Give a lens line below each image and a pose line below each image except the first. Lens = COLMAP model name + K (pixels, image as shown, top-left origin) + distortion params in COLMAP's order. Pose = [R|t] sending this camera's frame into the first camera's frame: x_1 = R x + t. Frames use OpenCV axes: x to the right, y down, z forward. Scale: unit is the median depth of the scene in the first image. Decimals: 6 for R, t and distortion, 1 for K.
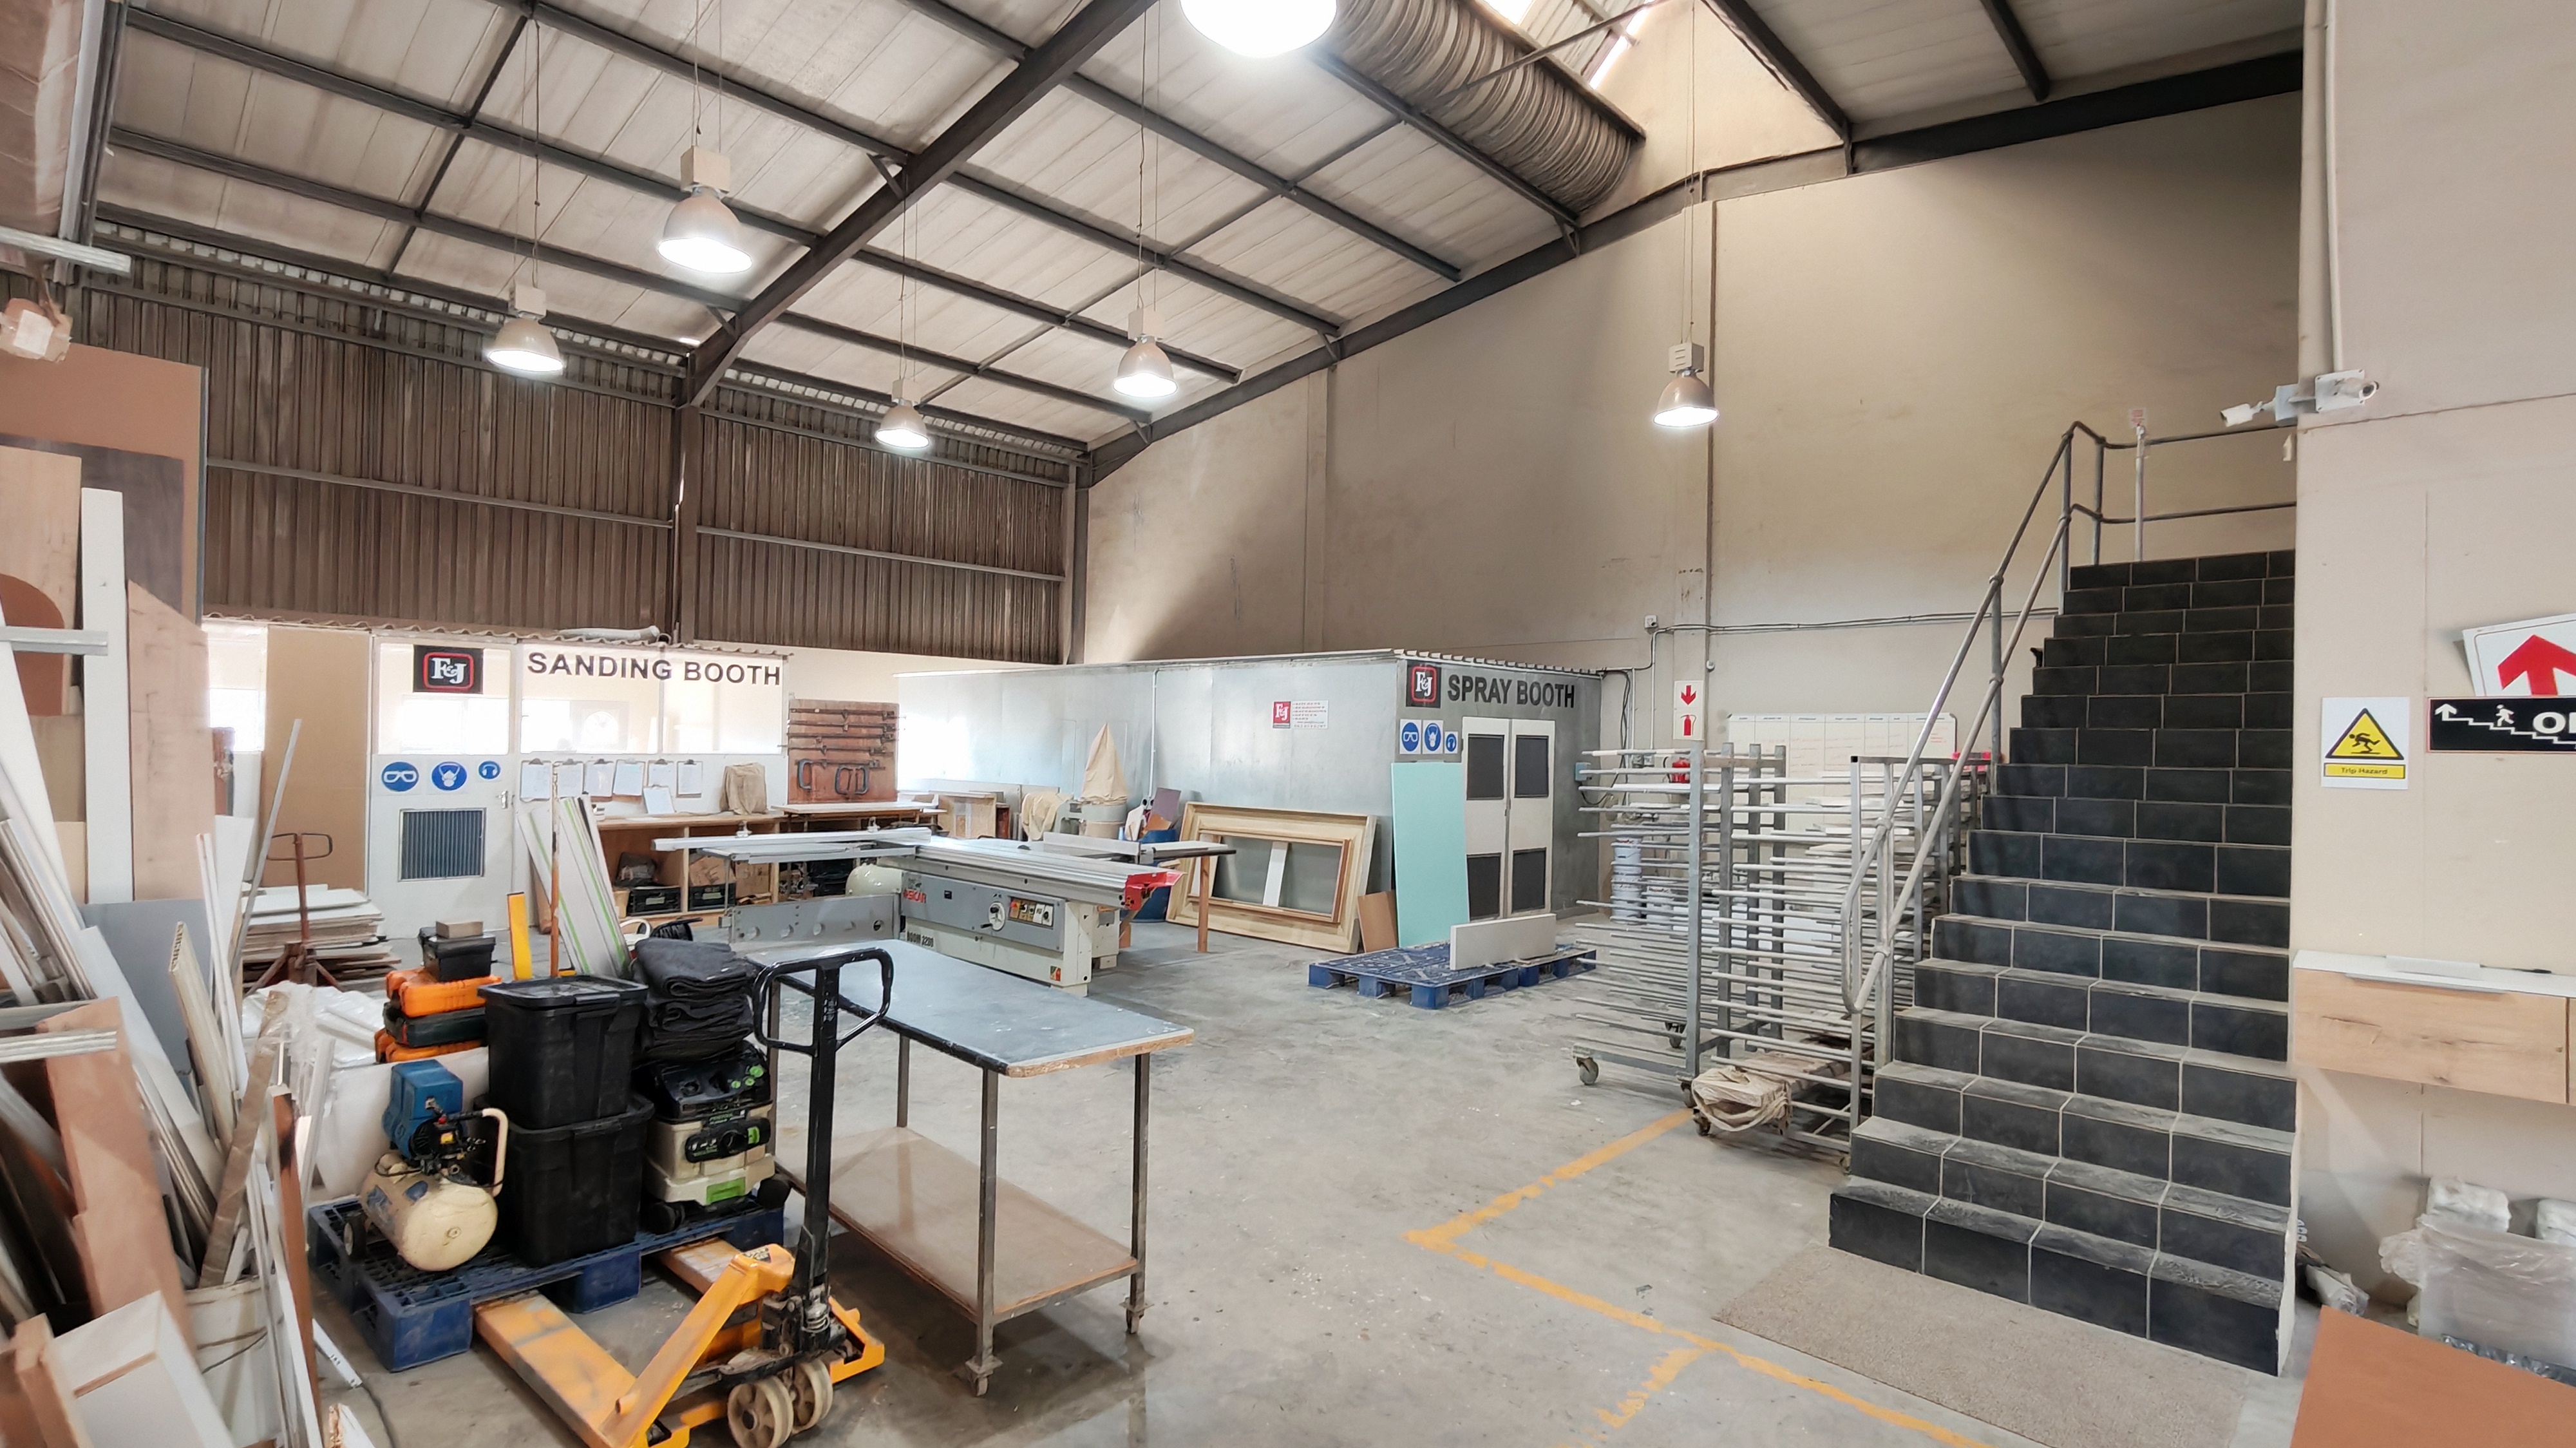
lens RADIAL K [[1176.5, 0, 1290.2], [0, 1176.5, 743.1], [0, 0, 1]] dist [-0.003947, 0.001777]
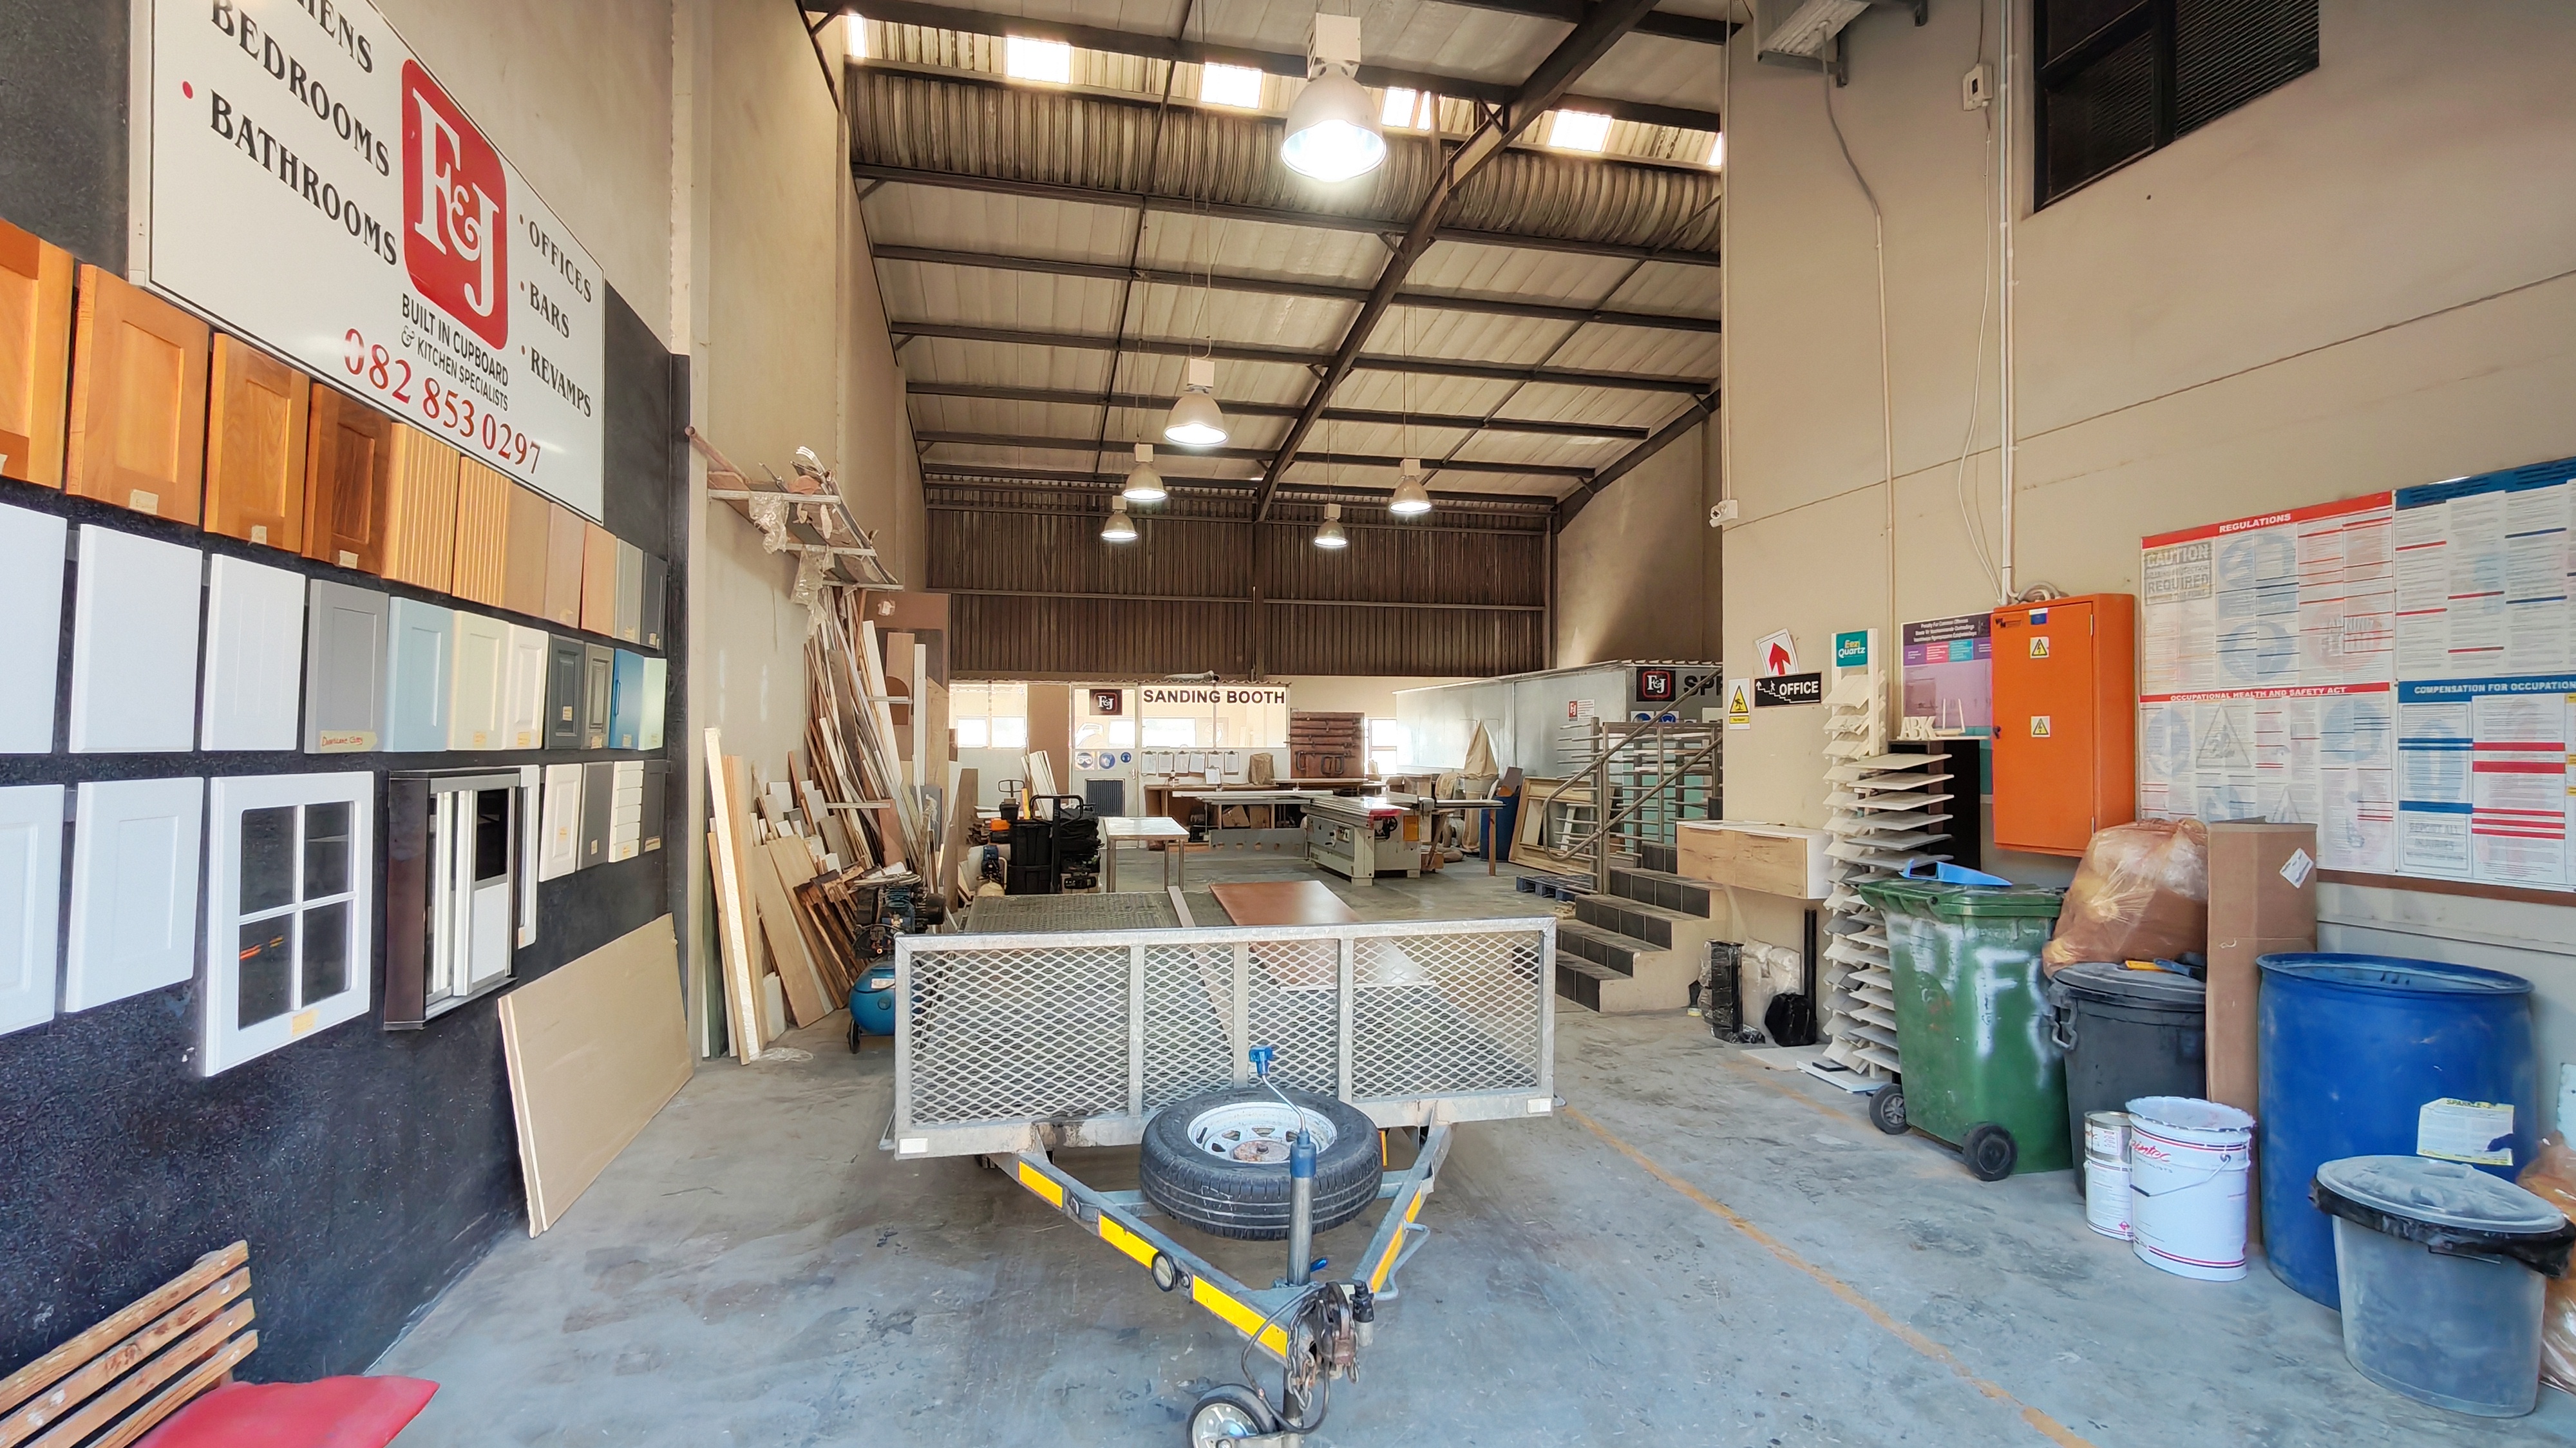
lens RADIAL K [[1176.5, 0, 1293.0], [0, 1176.5, 740.4], [0, 0, 1]] dist [-0.003947, 0.001777]
pose [[0.832739, -0.020615, -0.553282, 0.445663], [0.014653, 0.999777, -0.015197, 0.024233], [0.553472, 0.004548, 0.832856, -0.295599]]
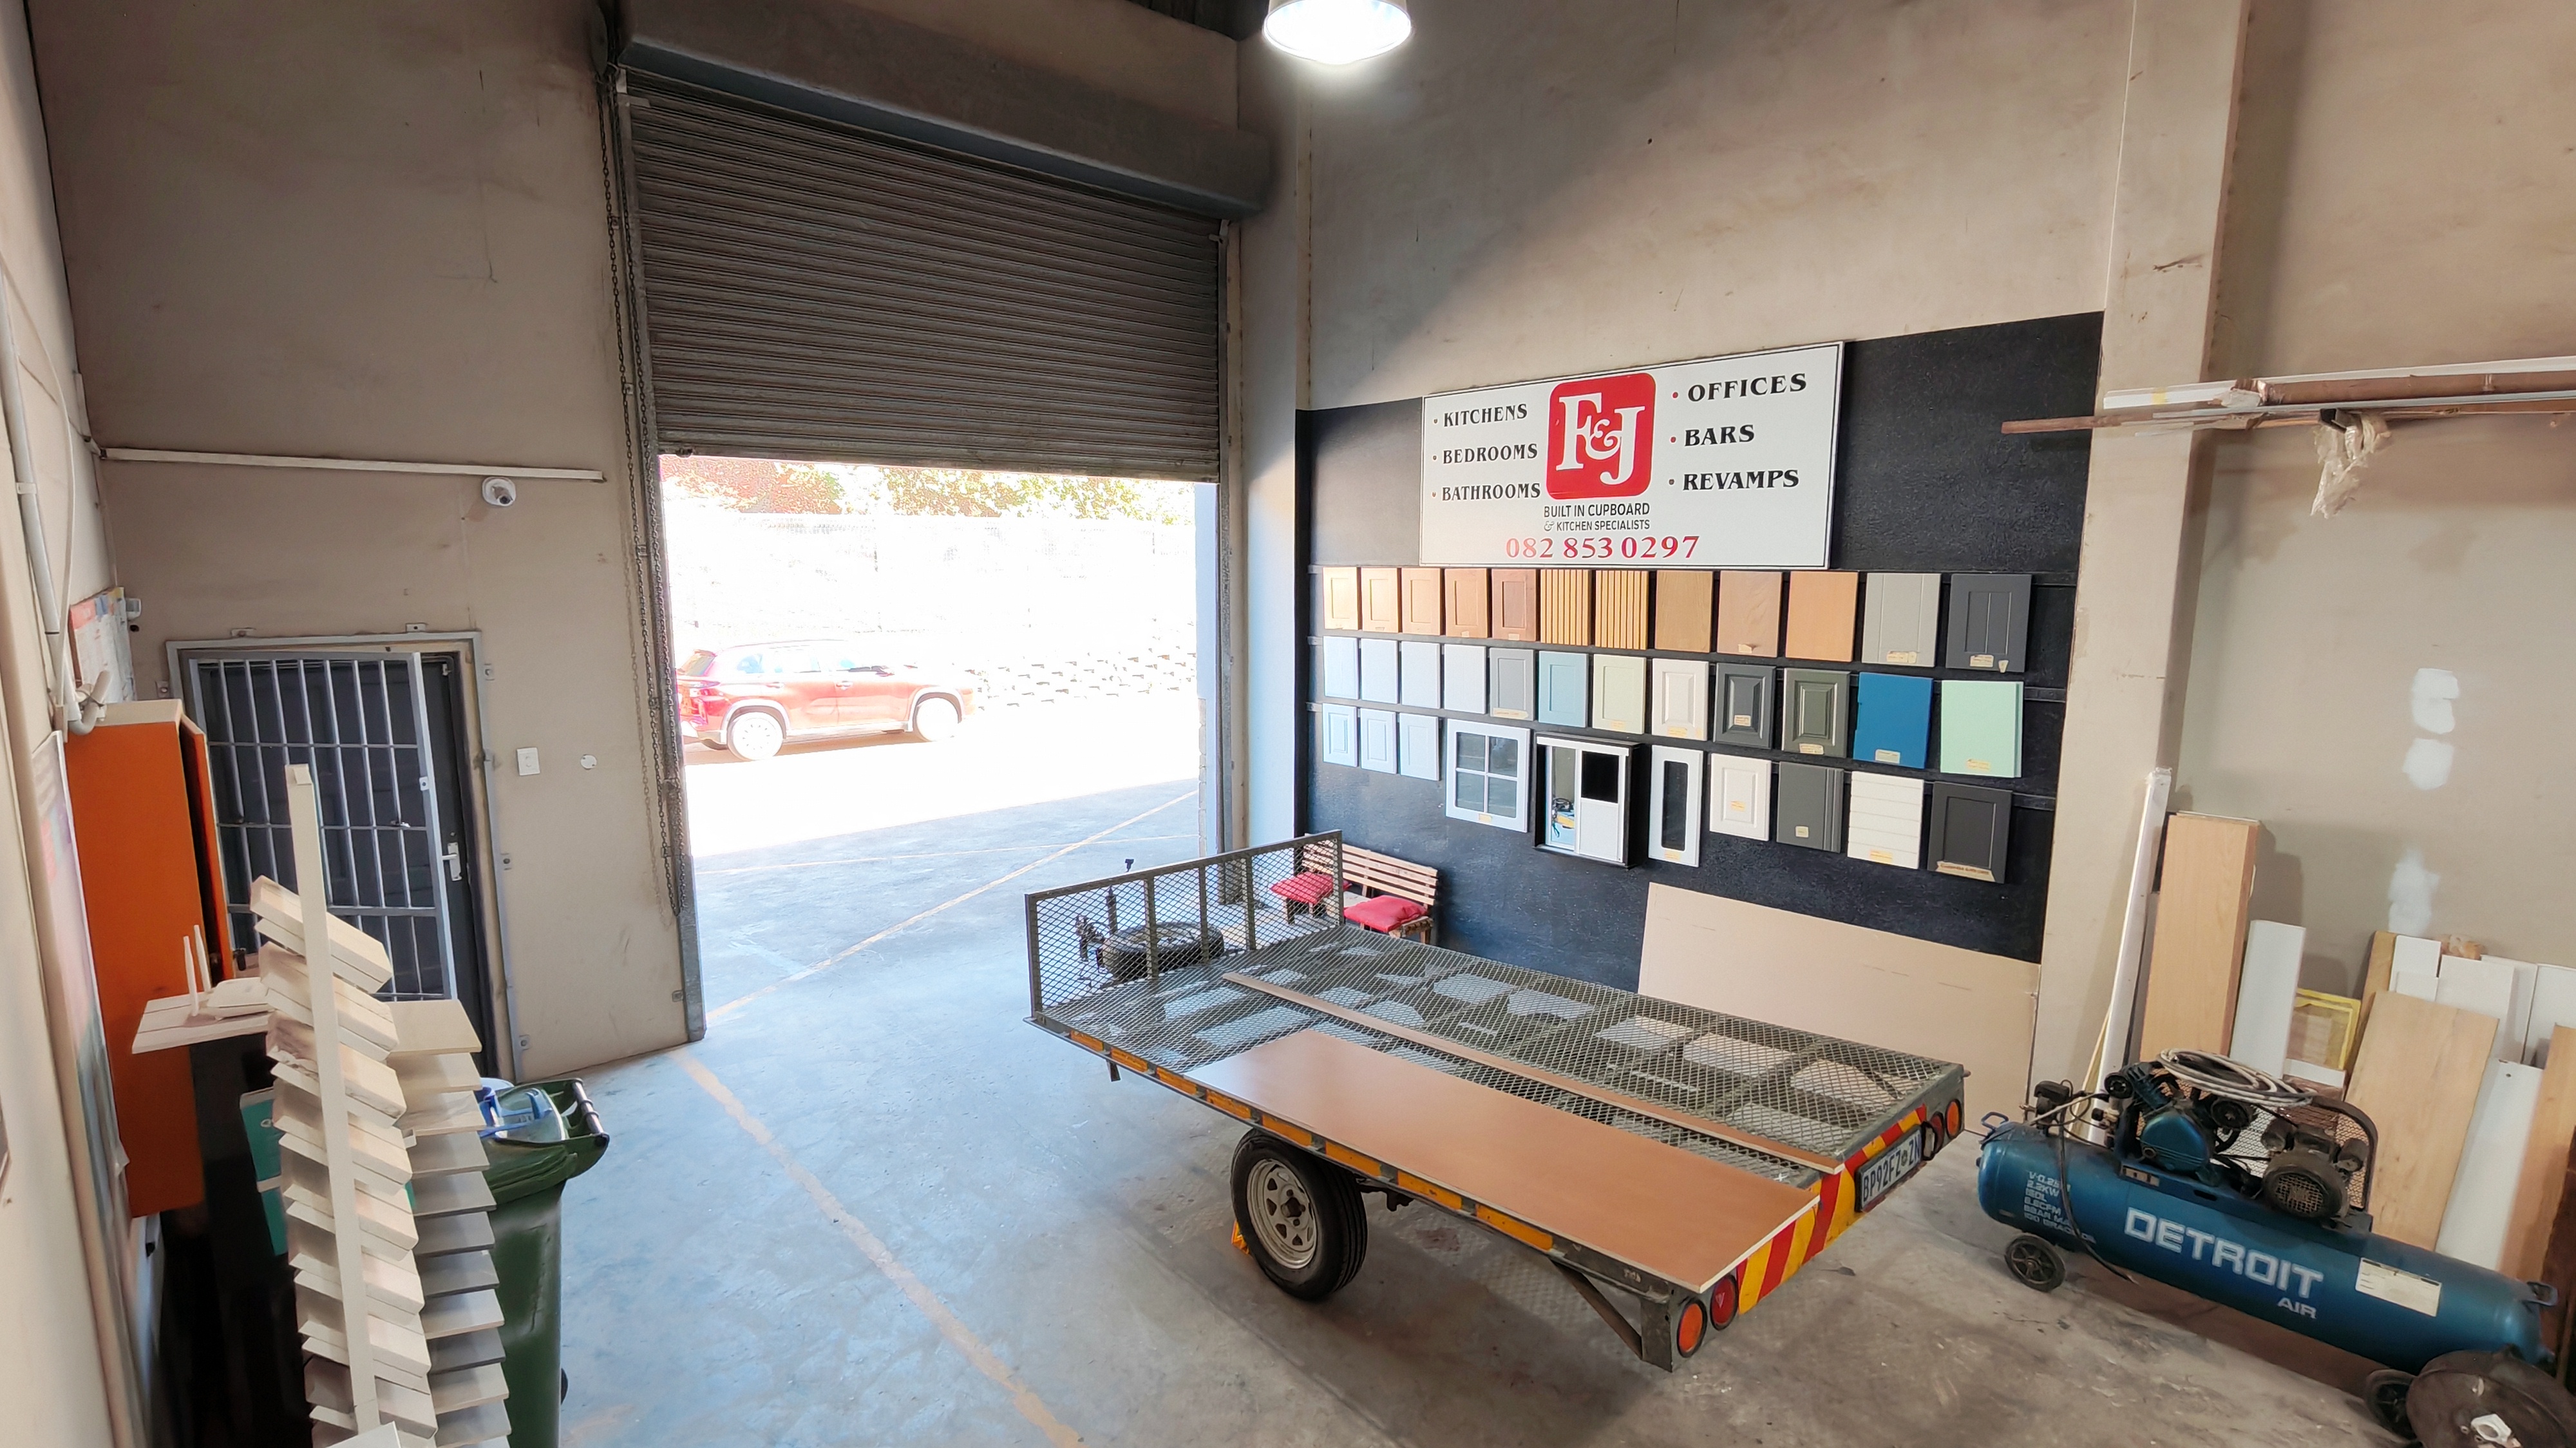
lens RADIAL K [[1176.5, 0, 1289.2], [0, 1176.5, 735.6], [0, 0, 1]] dist [-0.003947, 0.001777]
pose [[-0.997735, -0.028723, 0.060826, 0.218626], [-0.019181, 0.988192, 0.152015, -0.058470], [-0.064474, 0.150504, -0.986505, 0.386445]]
